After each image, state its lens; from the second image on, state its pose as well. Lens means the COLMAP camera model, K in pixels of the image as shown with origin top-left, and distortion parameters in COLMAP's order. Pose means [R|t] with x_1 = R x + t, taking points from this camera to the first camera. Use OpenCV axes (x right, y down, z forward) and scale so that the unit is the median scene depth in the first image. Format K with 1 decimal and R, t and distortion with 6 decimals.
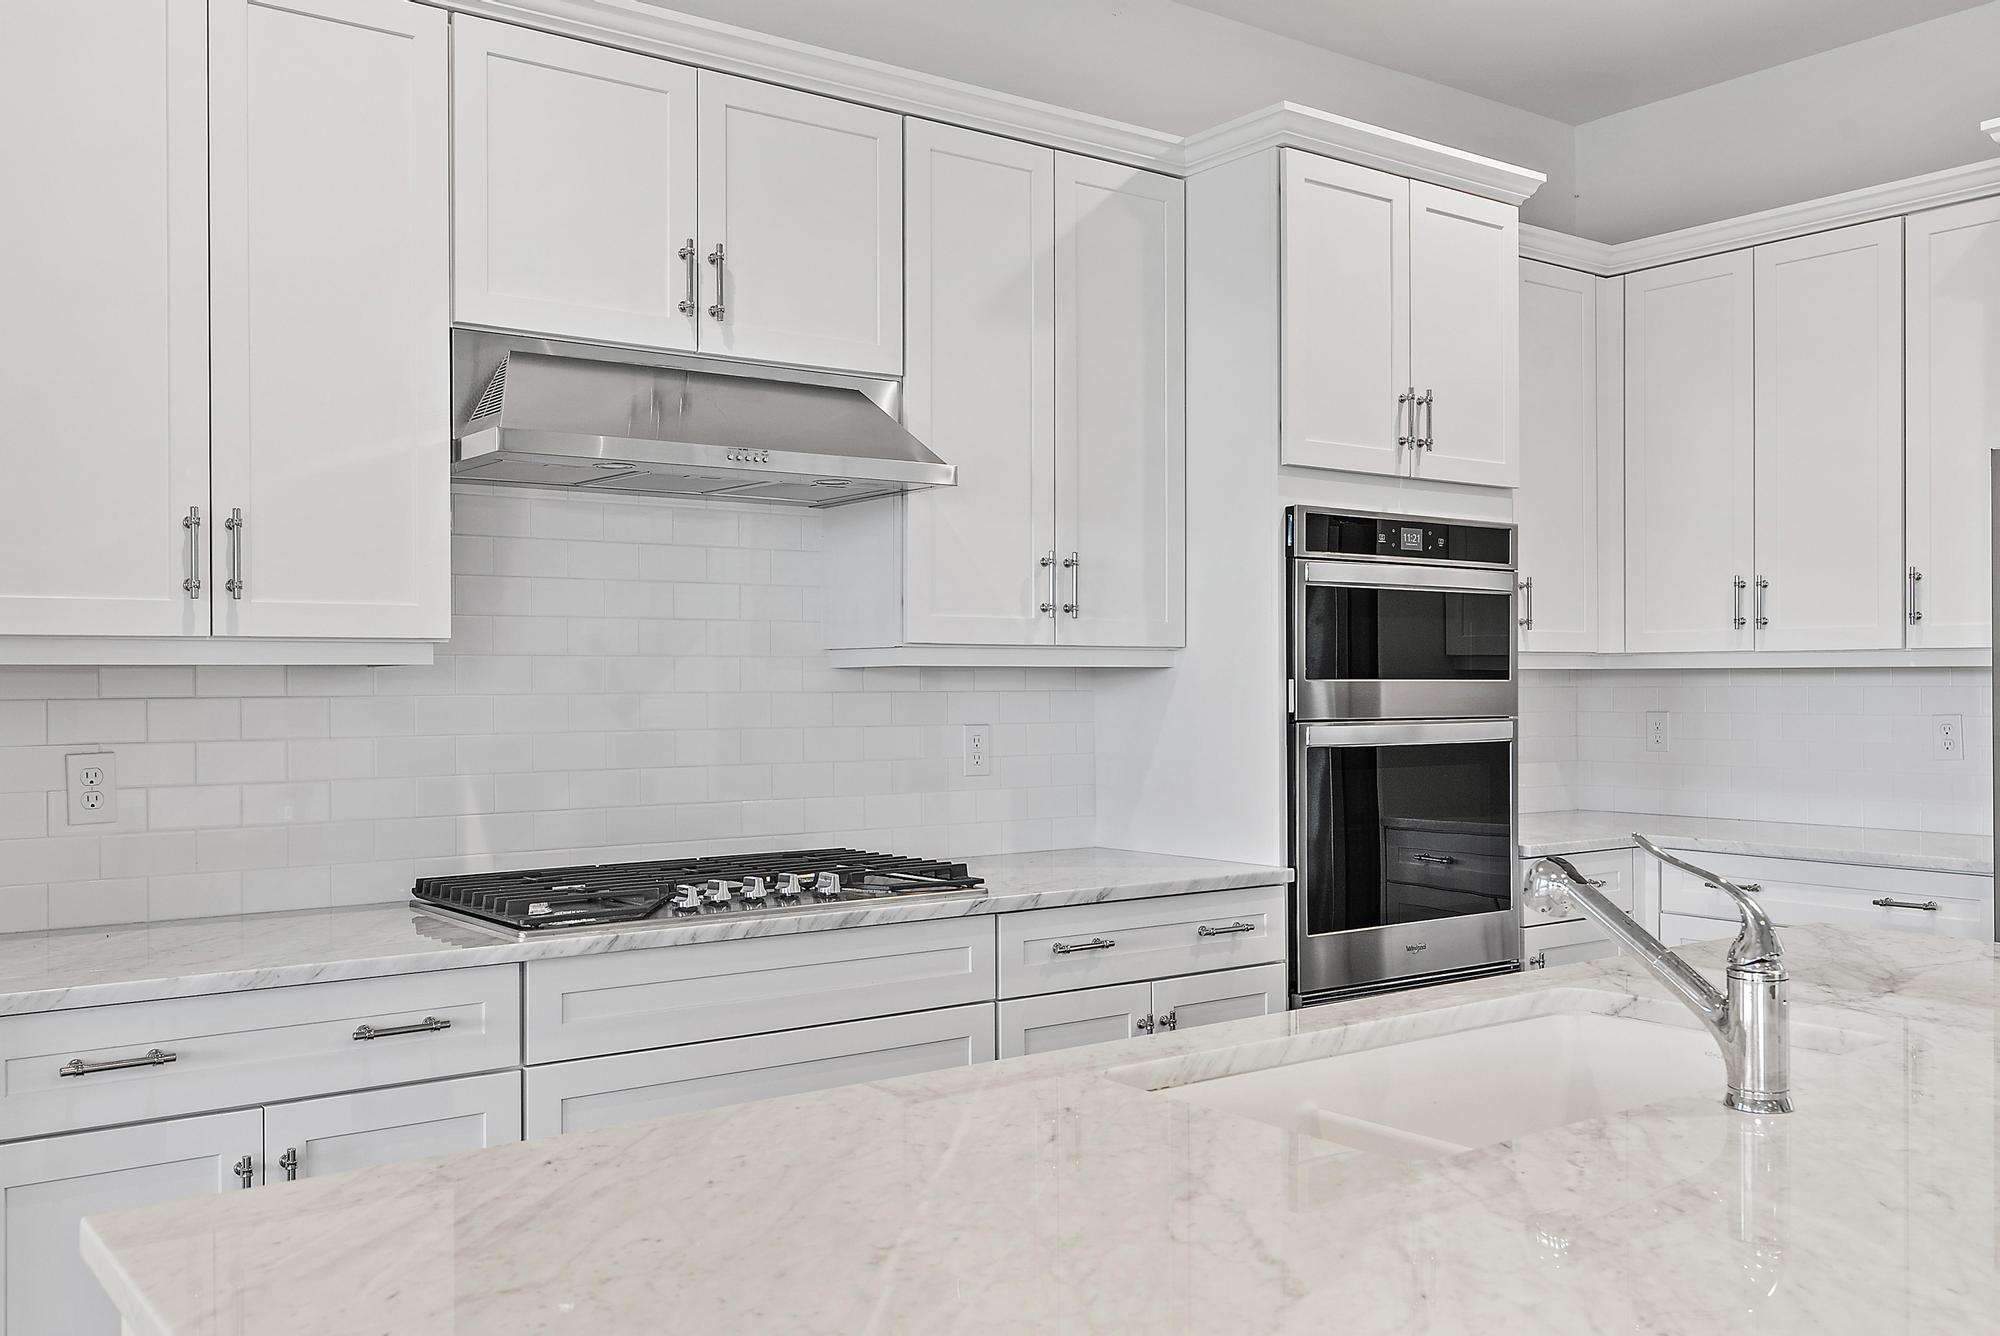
lens RADIAL K [[1817.4, 0, 1018.8], [0, 1817.4, 686.4], [0, 0, 1]] dist [0.013351, 0.006352]
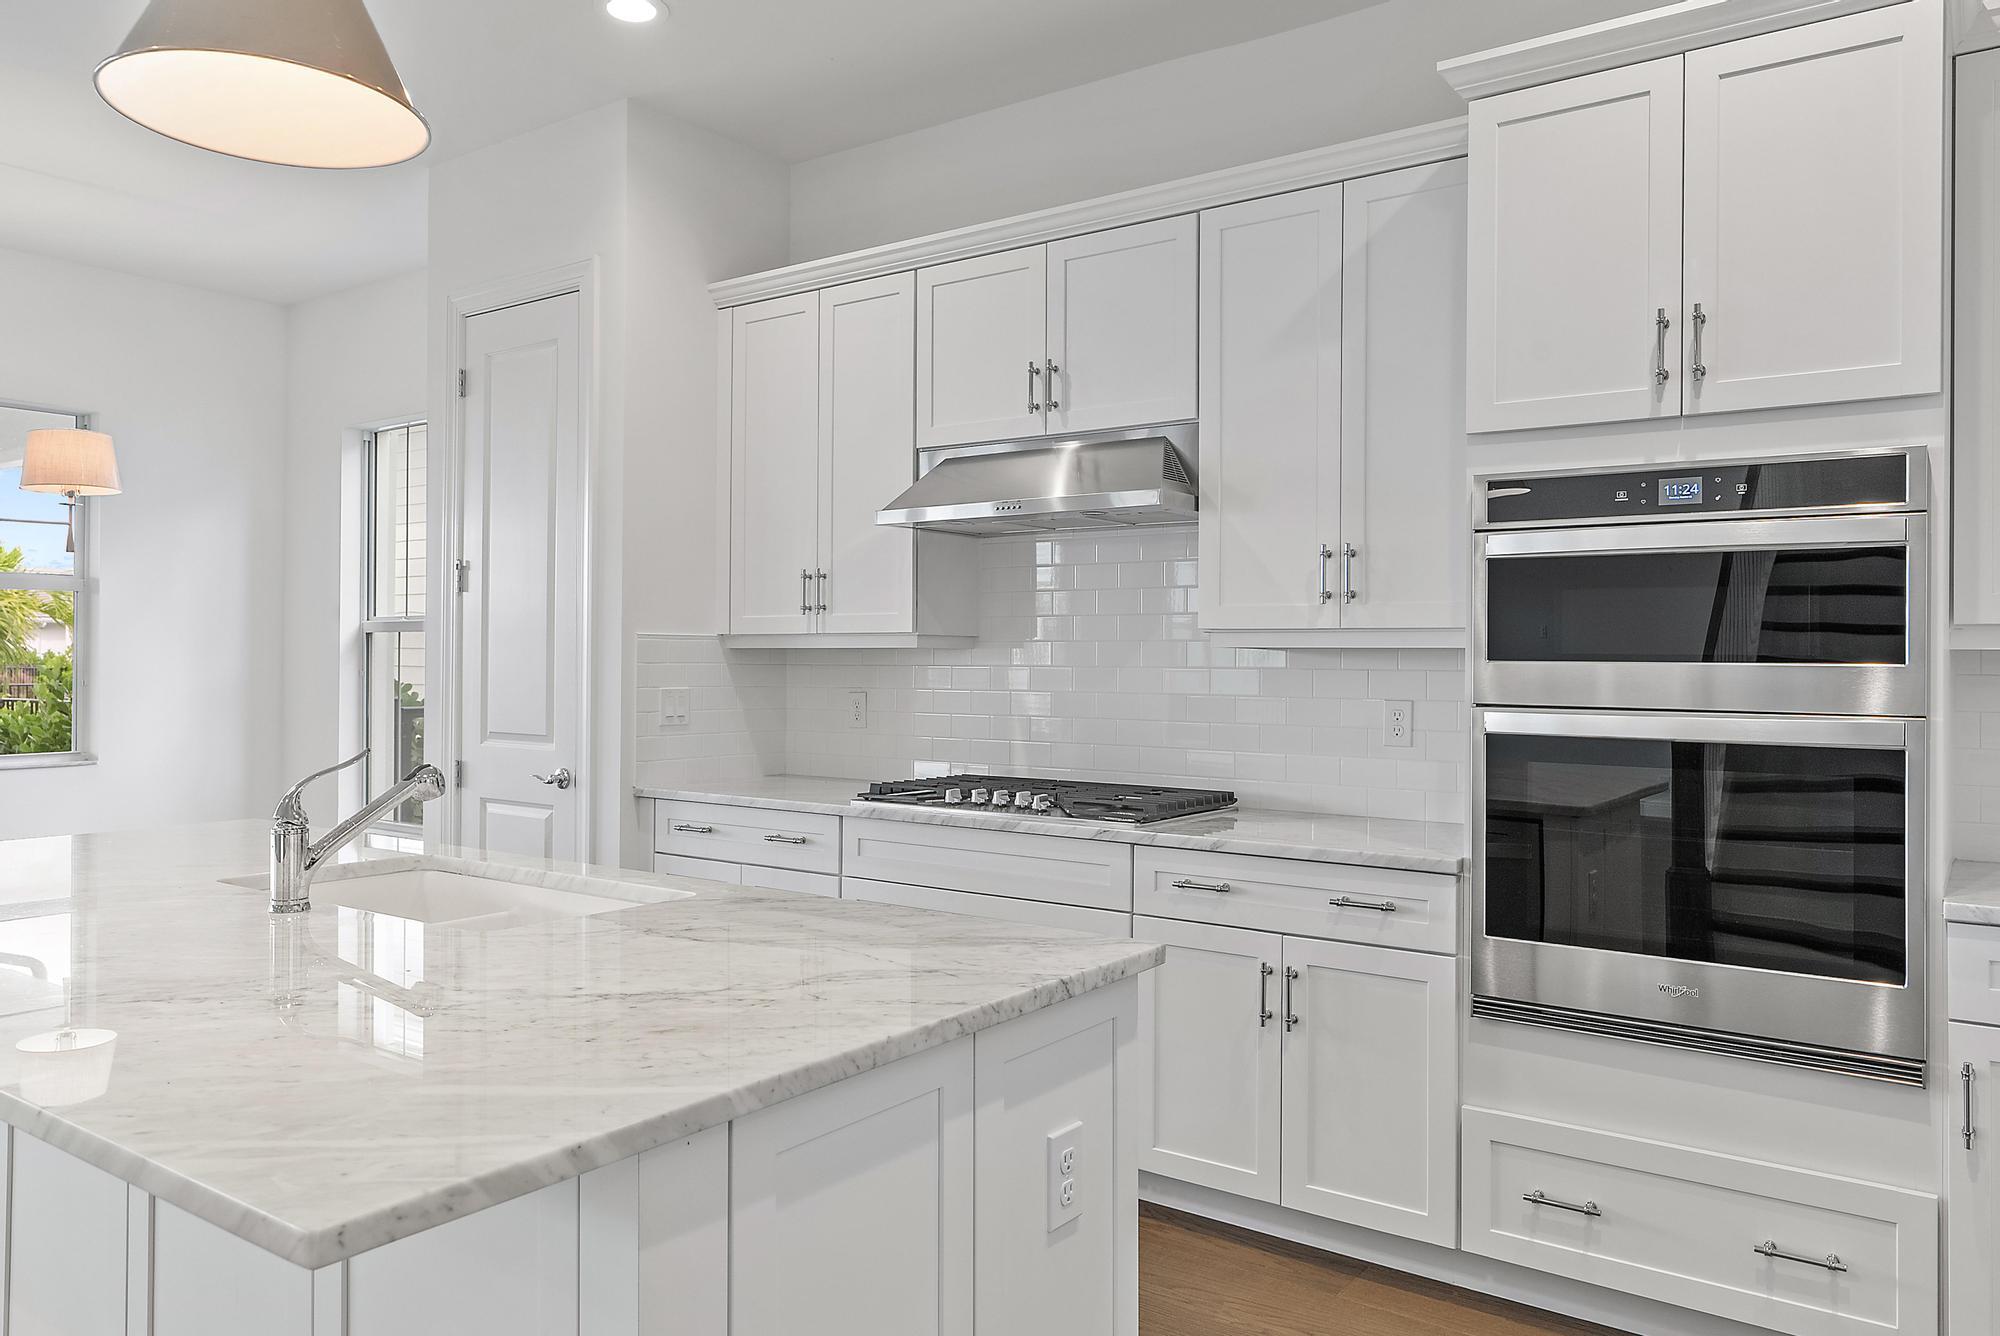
lens RADIAL K [[1377.9, 0, 997.9], [0, 1377.9, 656.3], [0, 0, 1]] dist [0.003007, 0.003698]
pose [[0.282218, 0.004426, -0.959340, 0.758547], [-0.010365, 0.999945, 0.001564, -0.004620], [0.959294, 0.009502, 0.282248, 0.555360]]
